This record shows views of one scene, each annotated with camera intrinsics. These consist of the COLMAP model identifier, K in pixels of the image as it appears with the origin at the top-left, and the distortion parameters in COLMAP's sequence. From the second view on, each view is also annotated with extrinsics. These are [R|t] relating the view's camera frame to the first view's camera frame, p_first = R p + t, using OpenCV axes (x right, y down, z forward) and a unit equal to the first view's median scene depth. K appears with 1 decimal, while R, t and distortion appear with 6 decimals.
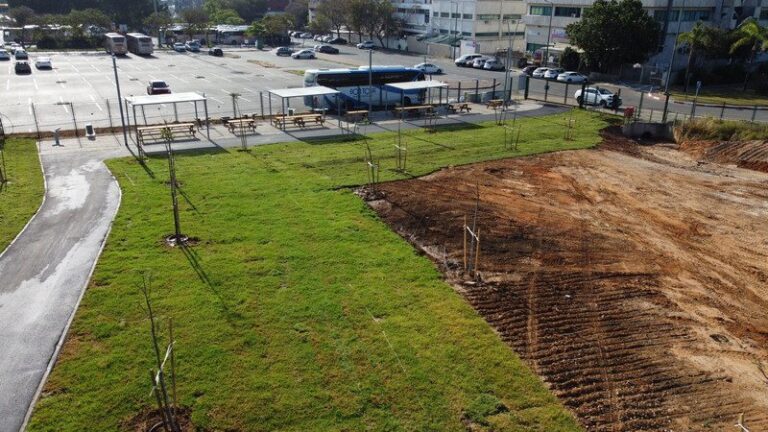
lens RADIAL K [[579.8, 0, 381.0], [0, 579.8, 215.2], [0, 0, 1]] dist [0.004317, -0.001866]
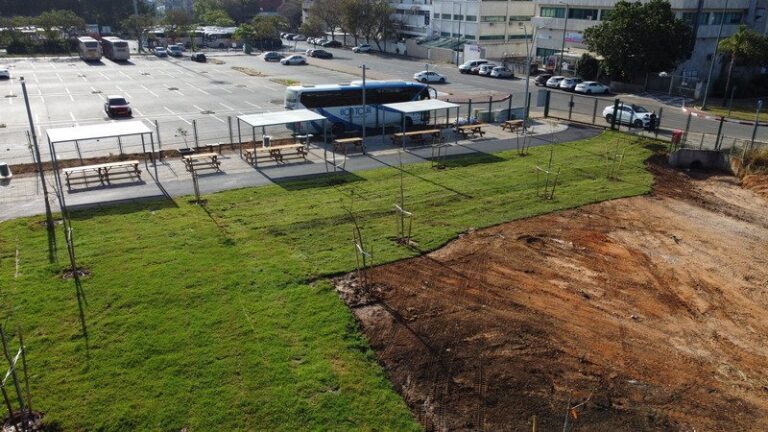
lens RADIAL K [[579.8, 0, 380.9], [0, 579.8, 216.5], [0, 0, 1]] dist [0.004317, -0.001866]
pose [[0.999990, -0.002252, 0.003810, 0.001750], [0.002240, 0.999993, 0.003095, -0.066311], [-0.003817, -0.003086, 0.999988, 0.166435]]
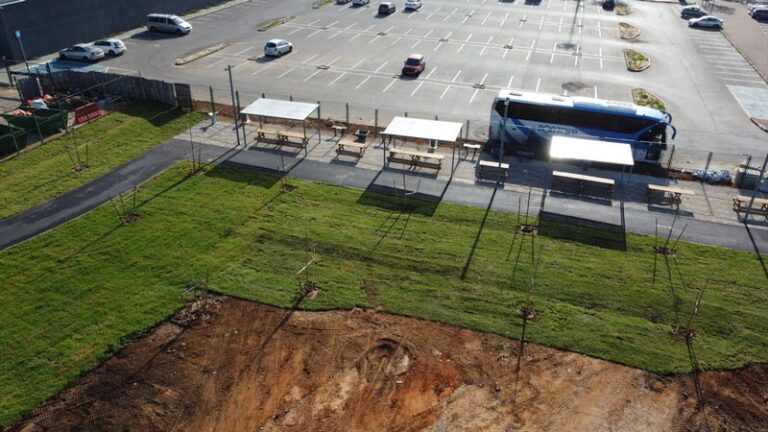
lens RADIAL K [[579.8, 0, 386.1], [0, 579.8, 214.4], [0, 0, 1]] dist [0.004317, -0.001866]
pose [[0.674061, 0.367381, -0.640838, 0.368121], [-0.265664, 0.930070, 0.253757, -0.255513], [0.689250, -0.000800, 0.724523, 0.286034]]
